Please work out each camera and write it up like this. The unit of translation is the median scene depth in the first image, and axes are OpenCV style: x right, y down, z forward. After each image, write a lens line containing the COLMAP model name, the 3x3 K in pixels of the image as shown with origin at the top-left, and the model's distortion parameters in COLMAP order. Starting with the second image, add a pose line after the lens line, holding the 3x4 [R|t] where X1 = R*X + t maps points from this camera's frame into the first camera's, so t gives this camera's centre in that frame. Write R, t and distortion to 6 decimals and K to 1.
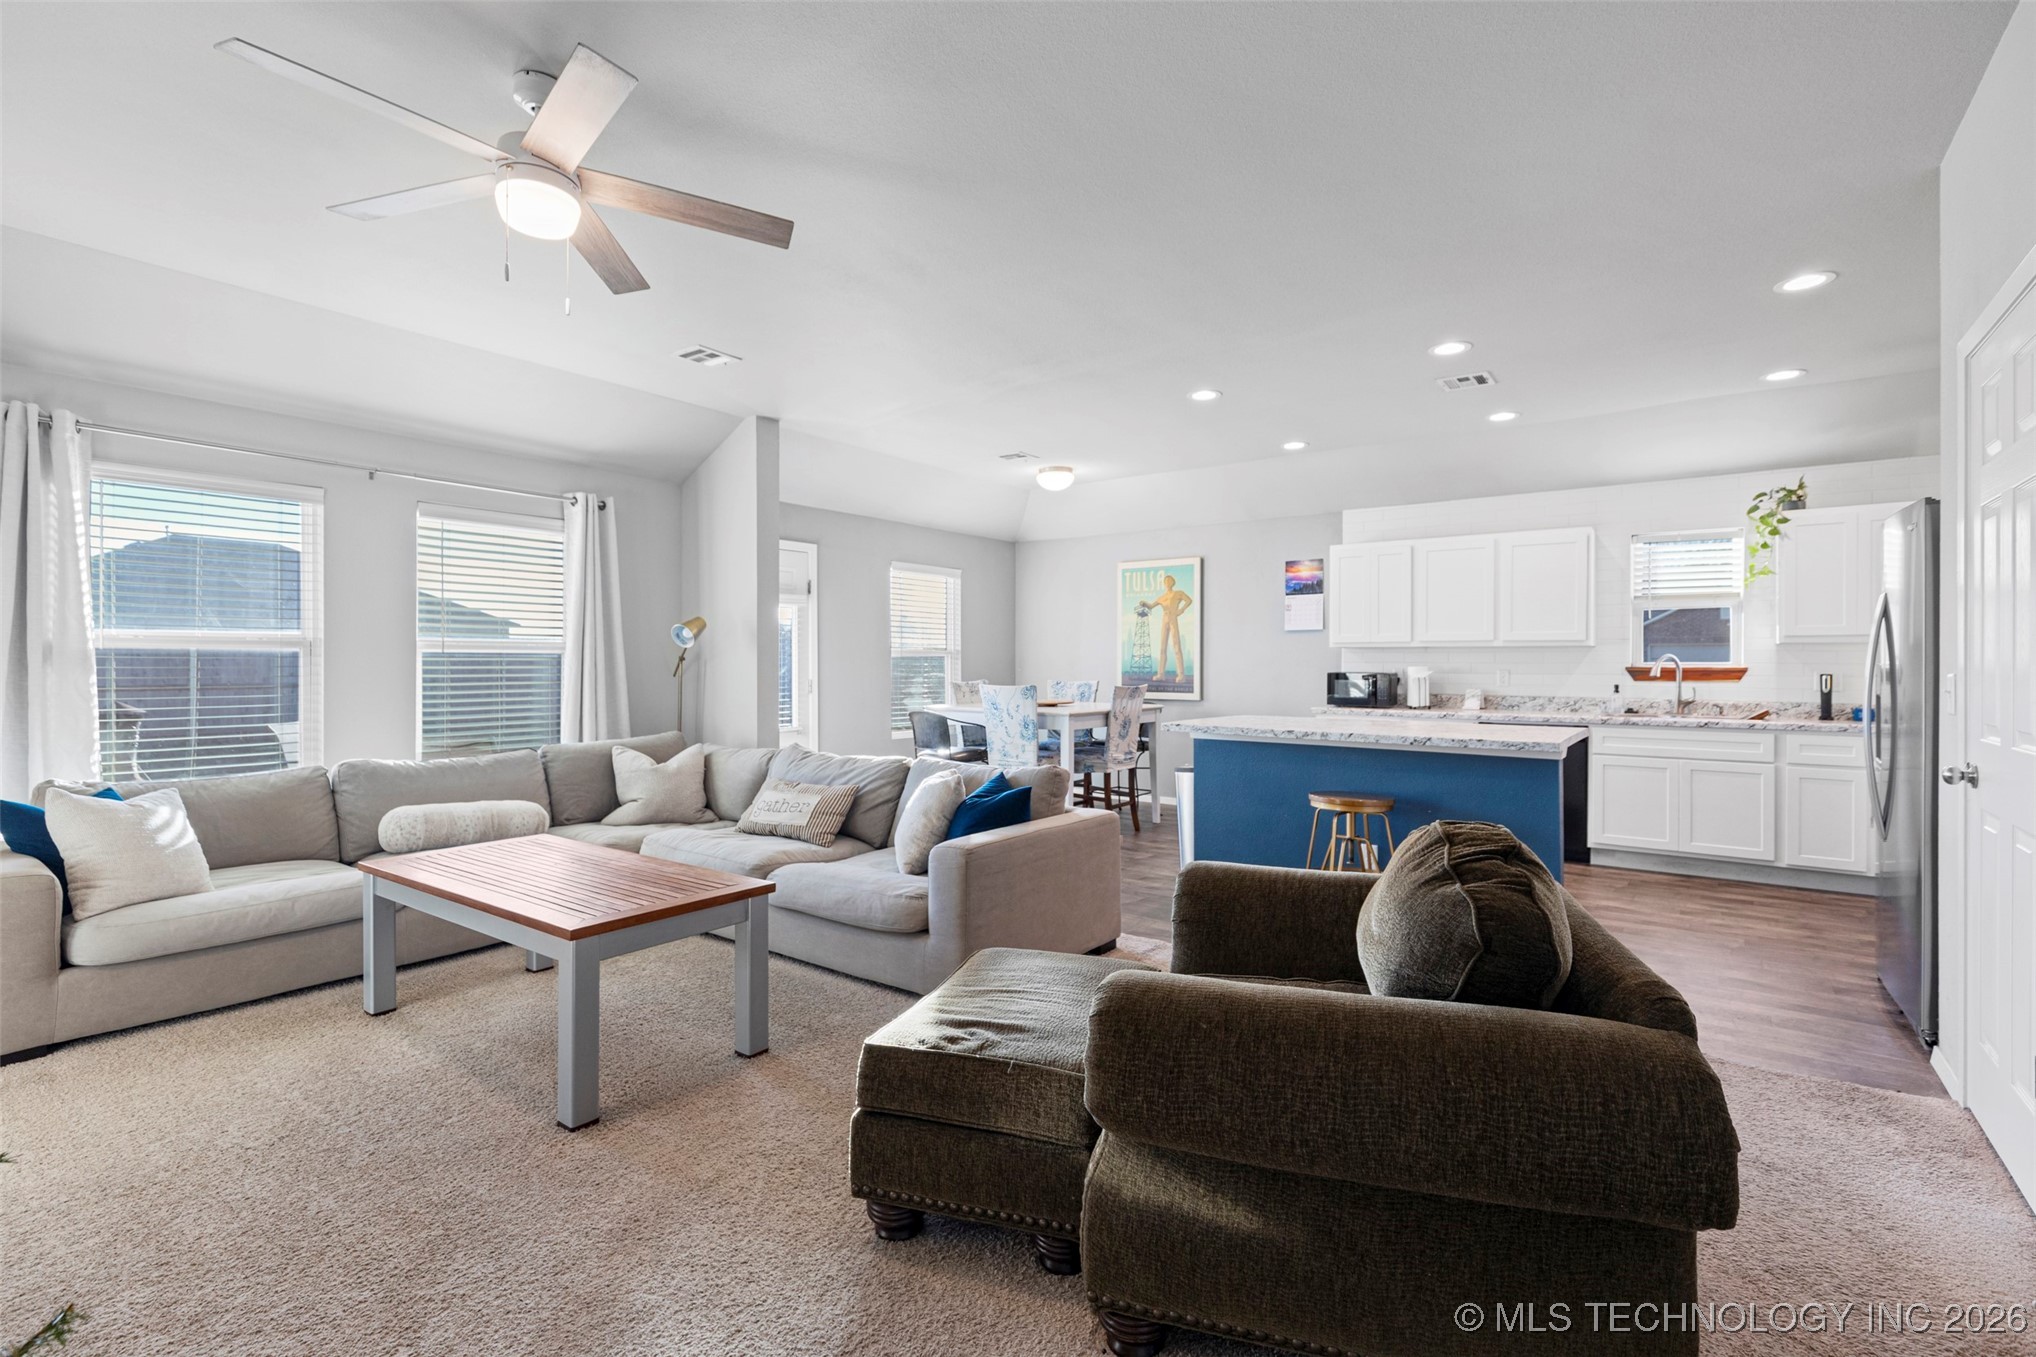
lens RADIAL K [[912.2, 0, 1030.2], [0, 912.2, 670.5], [0, 0, 1]] dist [0.007216, -0.002102]
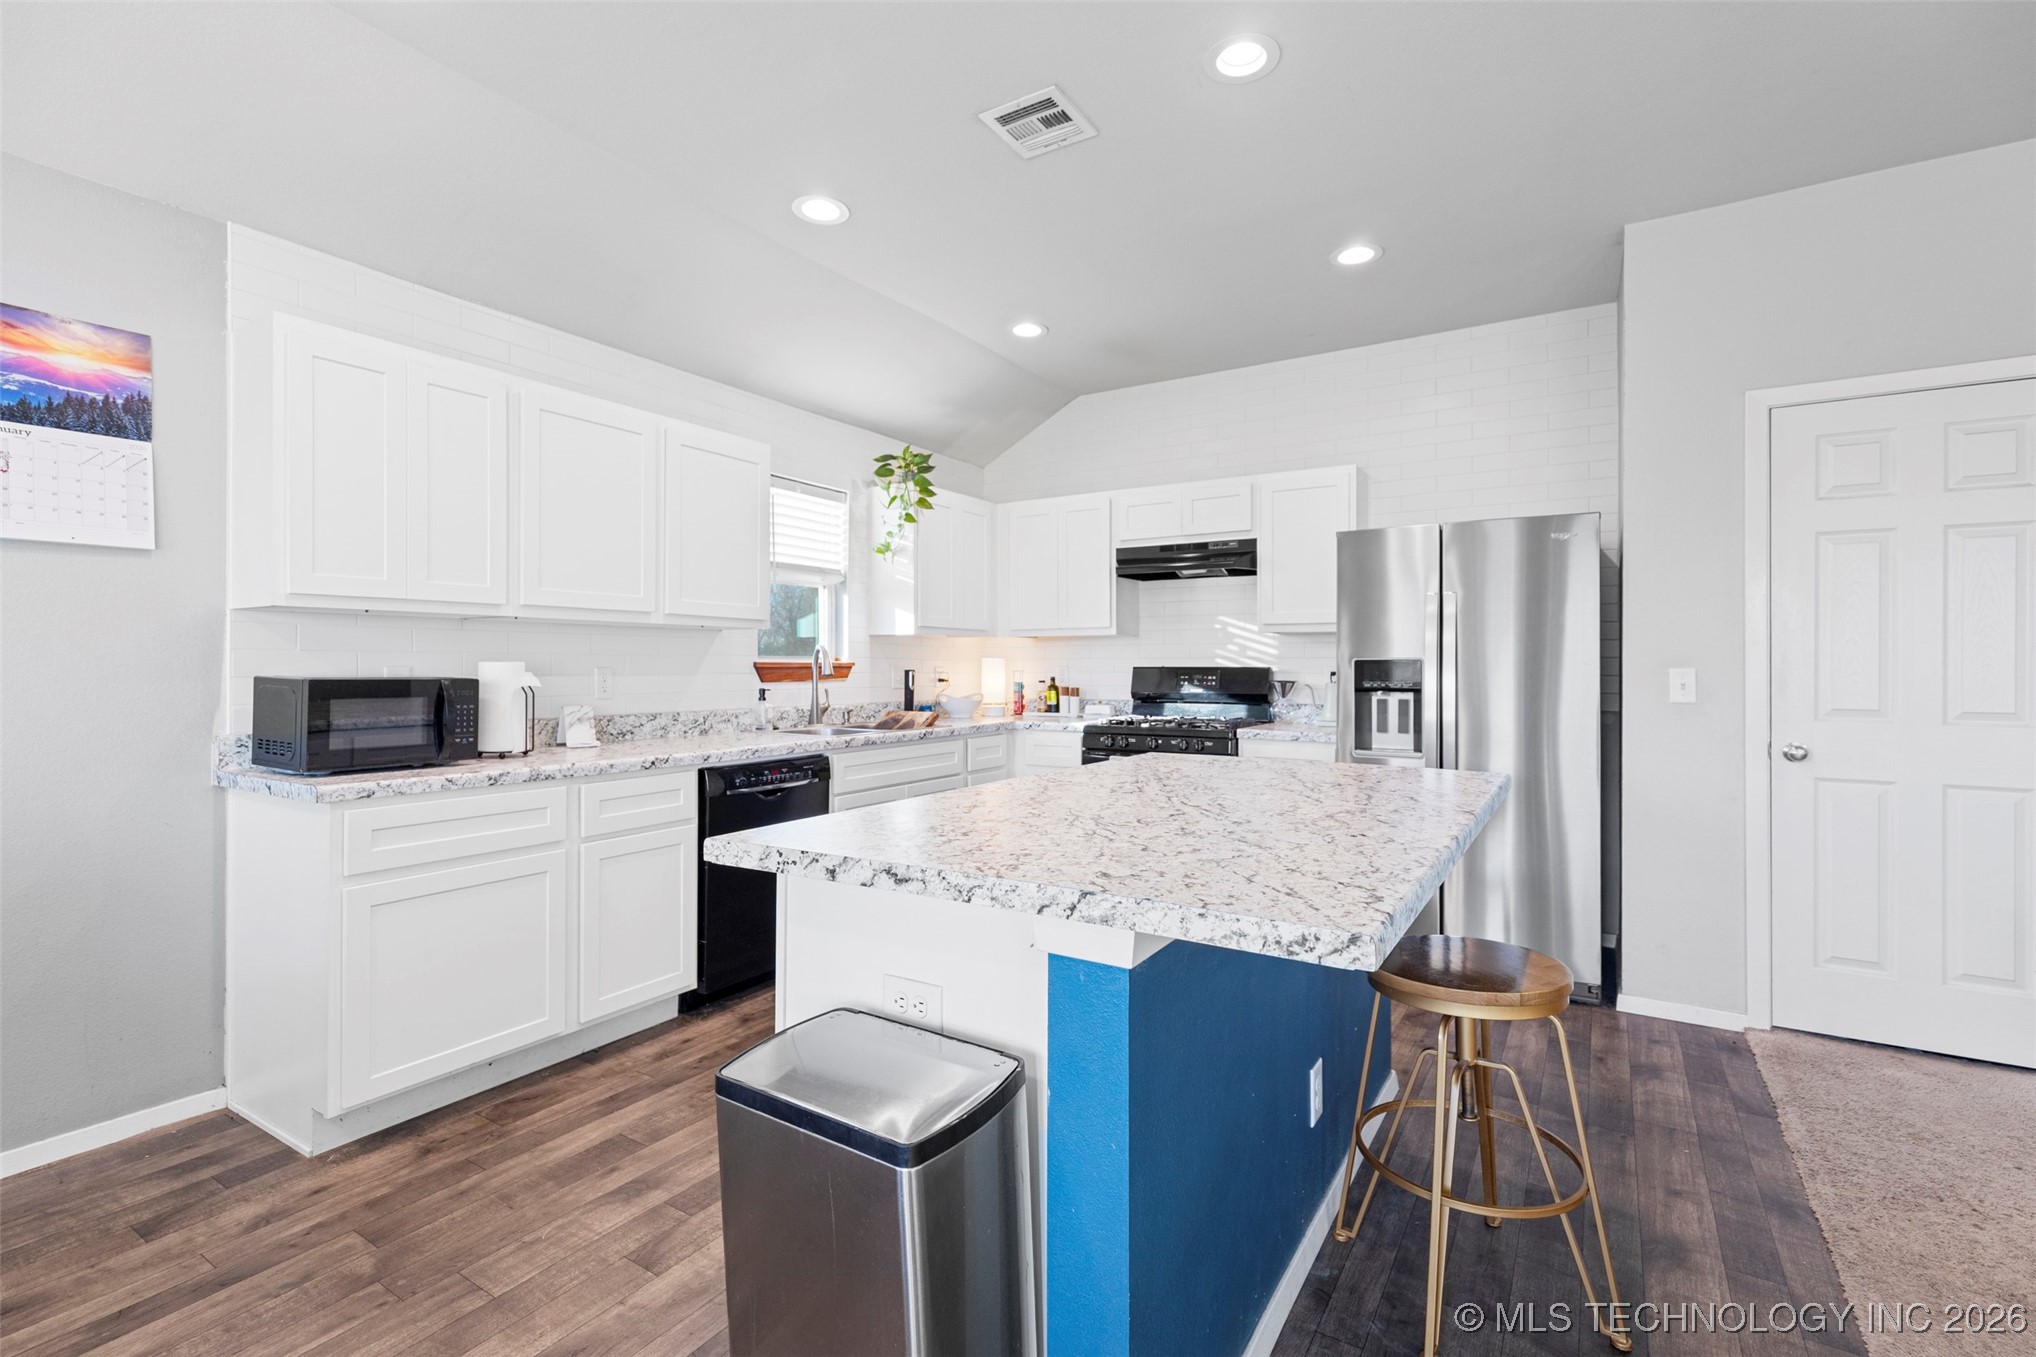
lens RADIAL K [[912.2, 0, 1023.4], [0, 912.2, 664.1], [0, 0, 1]] dist [0.007216, -0.002102]
pose [[-0.076338, -0.001877, 0.997080, -0.039739], [0.006447, 0.999976, 0.002376, -0.002558], [-0.997061, 0.006610, -0.076324, 0.797158]]
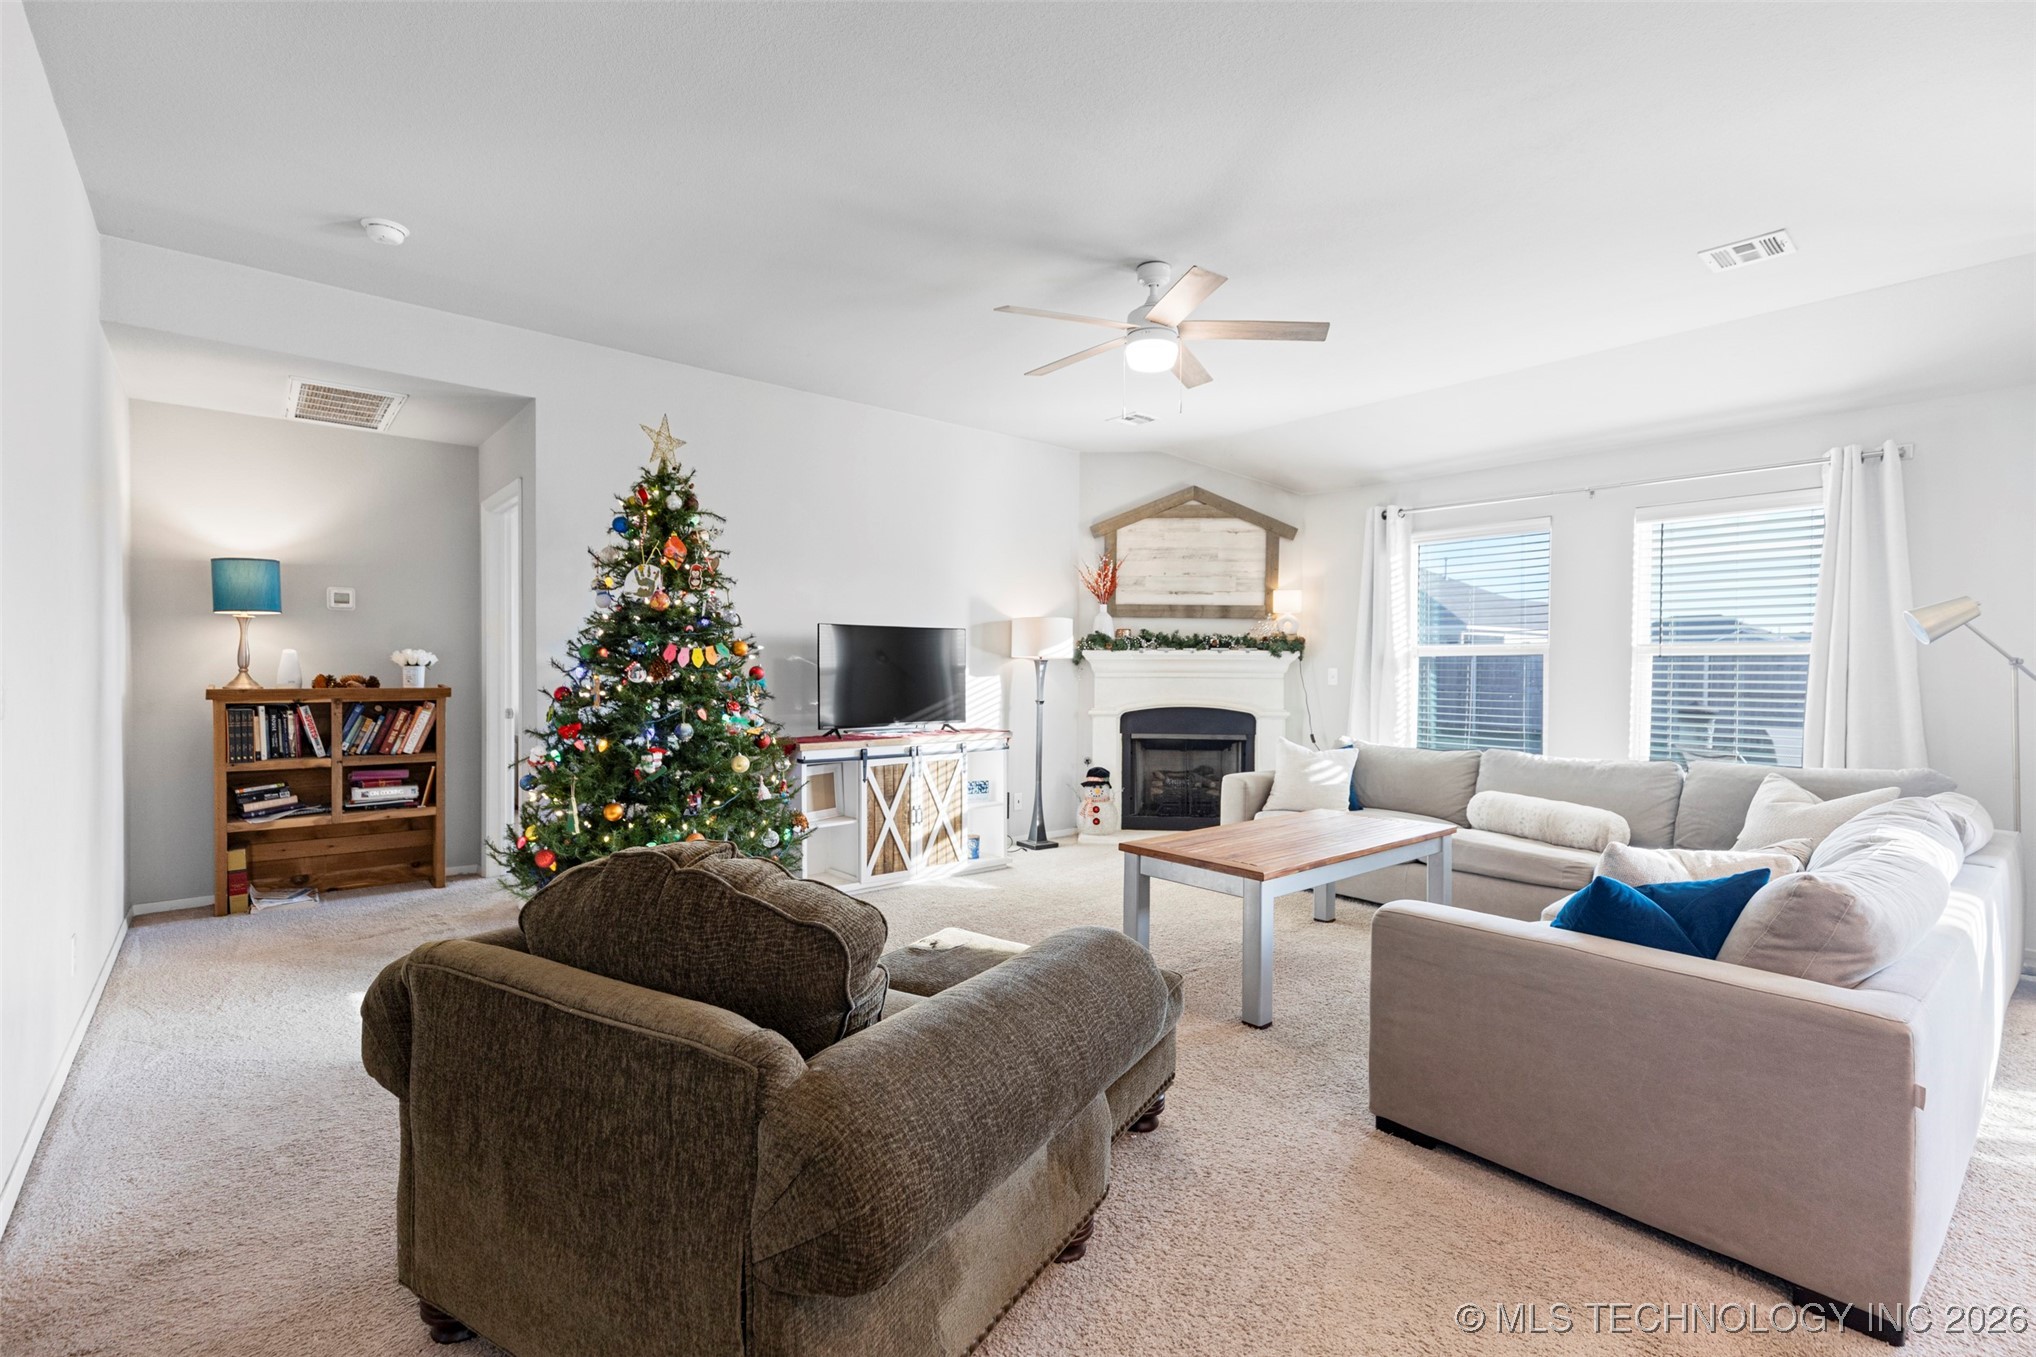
lens RADIAL K [[912.2, 0, 1016.7], [0, 912.2, 673.3], [0, 0, 1]] dist [0.007216, -0.002102]
pose [[-0.230056, 0.005890, -0.973160, 0.354373], [-0.012779, 0.999877, 0.009072, -0.001104], [0.973094, 0.014523, -0.229952, 0.424376]]
